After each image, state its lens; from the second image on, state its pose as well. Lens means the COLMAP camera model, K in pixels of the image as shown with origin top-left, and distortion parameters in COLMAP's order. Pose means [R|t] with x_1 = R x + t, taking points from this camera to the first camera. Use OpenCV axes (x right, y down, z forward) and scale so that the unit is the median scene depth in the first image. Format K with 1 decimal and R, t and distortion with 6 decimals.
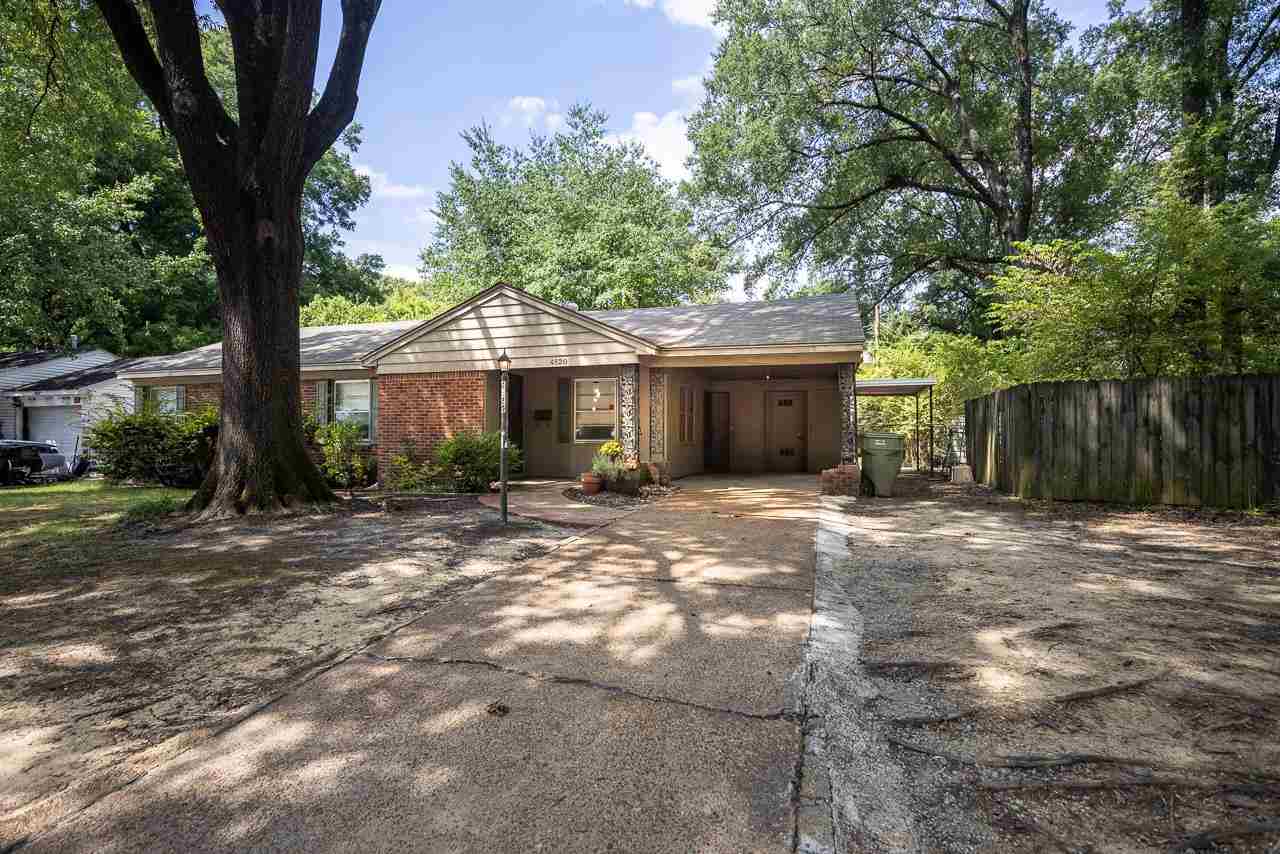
lens RADIAL K [[620.6, 0, 640.0], [0, 620.6, 427.0], [0, 0, 1]] dist [-0.002393, -0.000283]
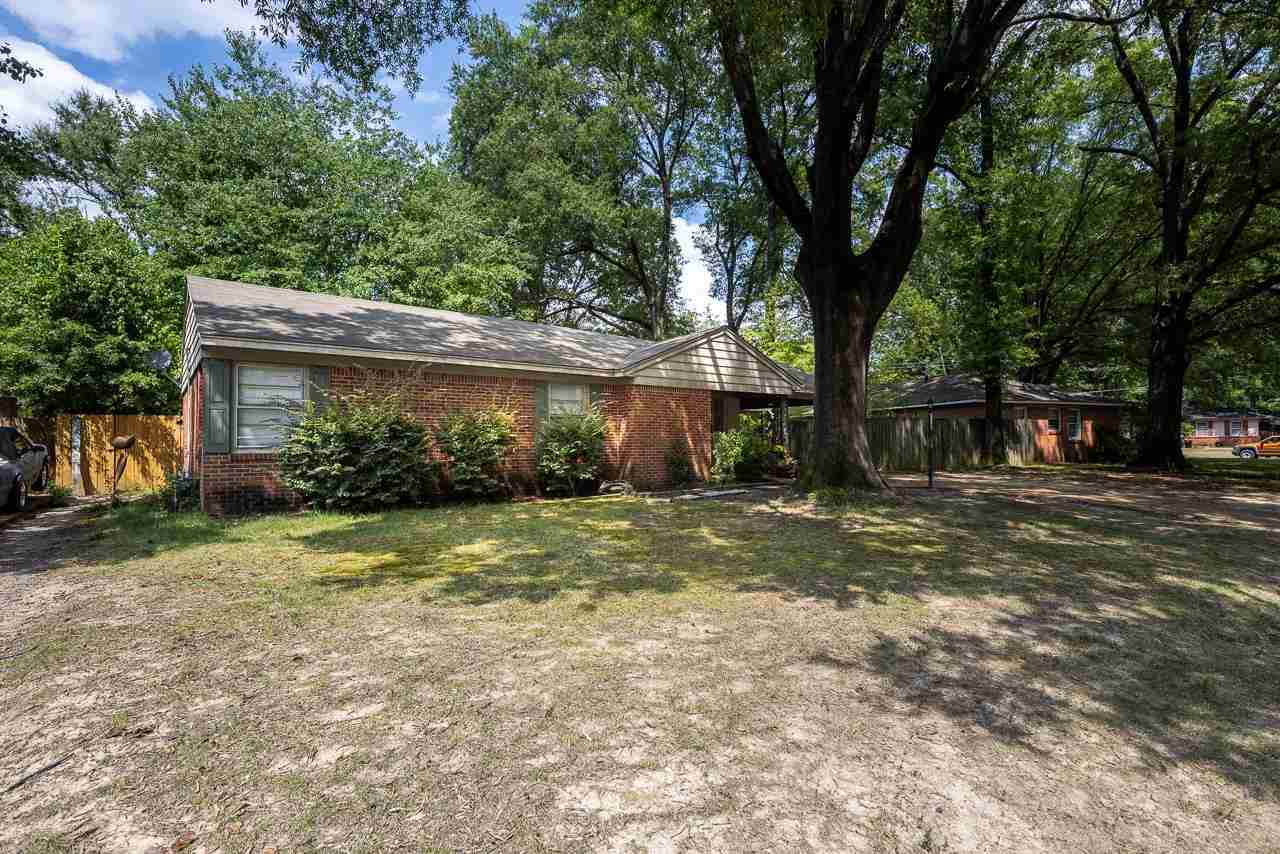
lens RADIAL K [[603.4, 0, 637.4], [0, 603.4, 419.0], [0, 0, 1]] dist [-0.004071, -0.001037]
pose [[0.558221, 0.026377, 0.829273, -1.378987], [-0.017296, 0.999647, -0.020154, -0.003314], [-0.829512, -0.003093, 0.558480, 0.429515]]
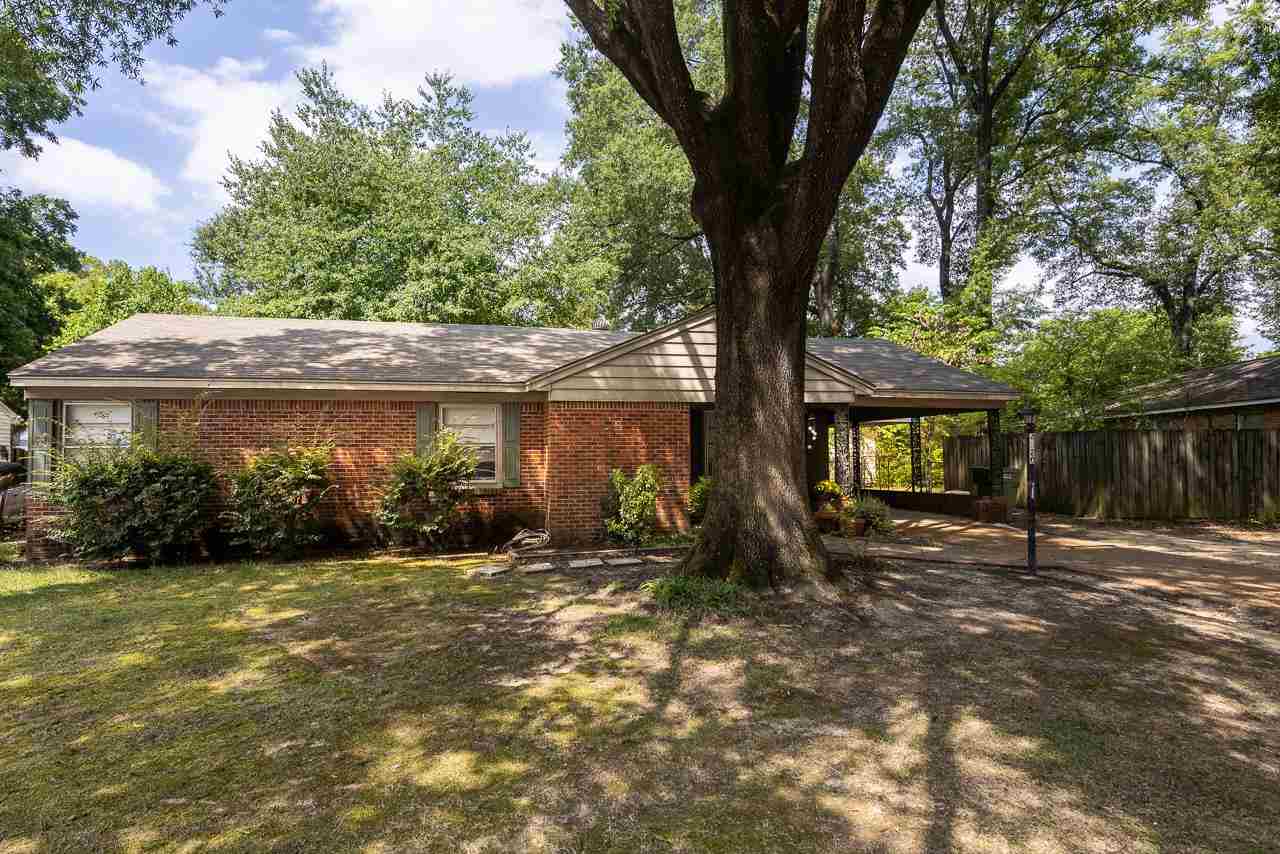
lens RADIAL K [[661.7, 0, 588.0], [0, 661.7, 427.7], [0, 0, 1]] dist [0.001766, 0.000132]
pose [[0.872650, 0.008817, 0.488267, -0.849288], [-0.002764, 0.999910, -0.013117, -0.041863], [-0.488339, 0.010097, 0.872596, 0.242894]]
